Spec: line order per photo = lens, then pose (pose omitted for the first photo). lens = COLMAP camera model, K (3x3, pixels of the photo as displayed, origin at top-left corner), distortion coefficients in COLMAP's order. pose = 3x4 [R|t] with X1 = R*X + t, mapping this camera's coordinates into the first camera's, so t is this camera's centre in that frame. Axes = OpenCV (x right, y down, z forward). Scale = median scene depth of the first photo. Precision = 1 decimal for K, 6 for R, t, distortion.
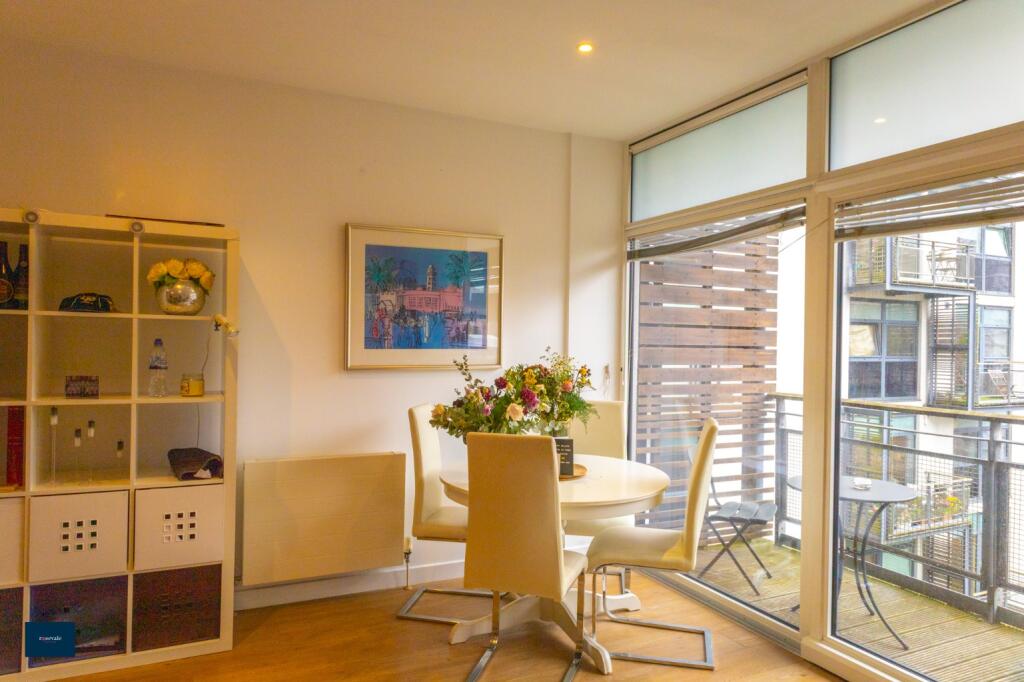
lens RADIAL K [[672.5, 0, 509.2], [0, 672.5, 341.8], [0, 0, 1]] dist [-0.002829, 0.007607]
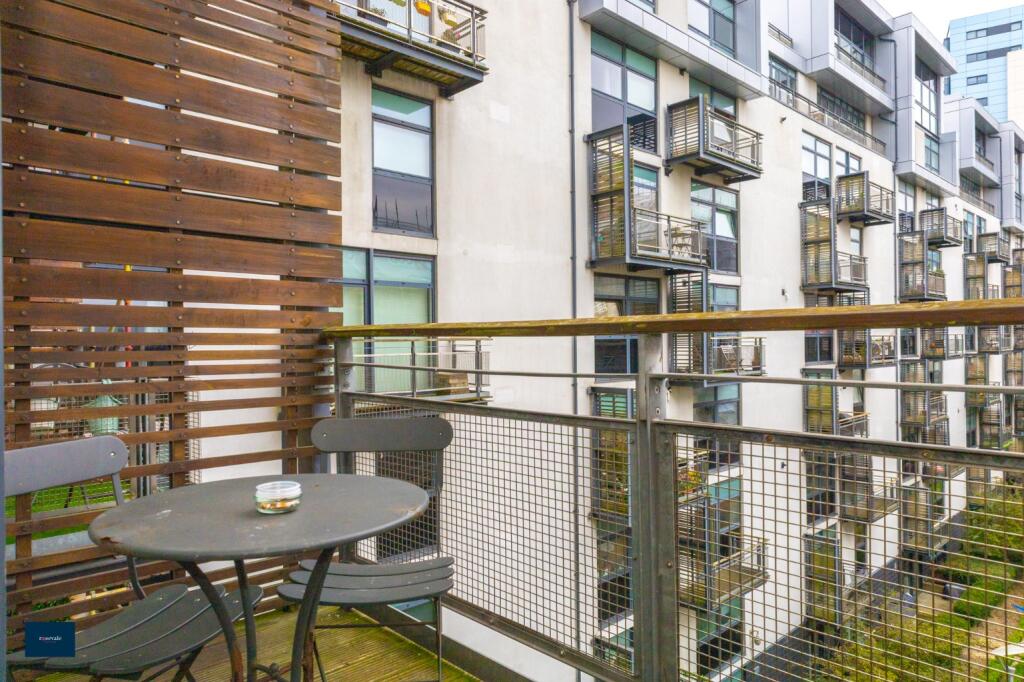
lens RADIAL K [[672.5, 0, 514.2], [0, 672.5, 340.7], [0, 0, 1]] dist [-0.002829, 0.007607]
pose [[0.952584, -0.025380, 0.303215, 0.100484], [0.025172, 0.999673, 0.004595, 0.023576], [-0.303233, 0.003256, 0.952911, 0.115738]]
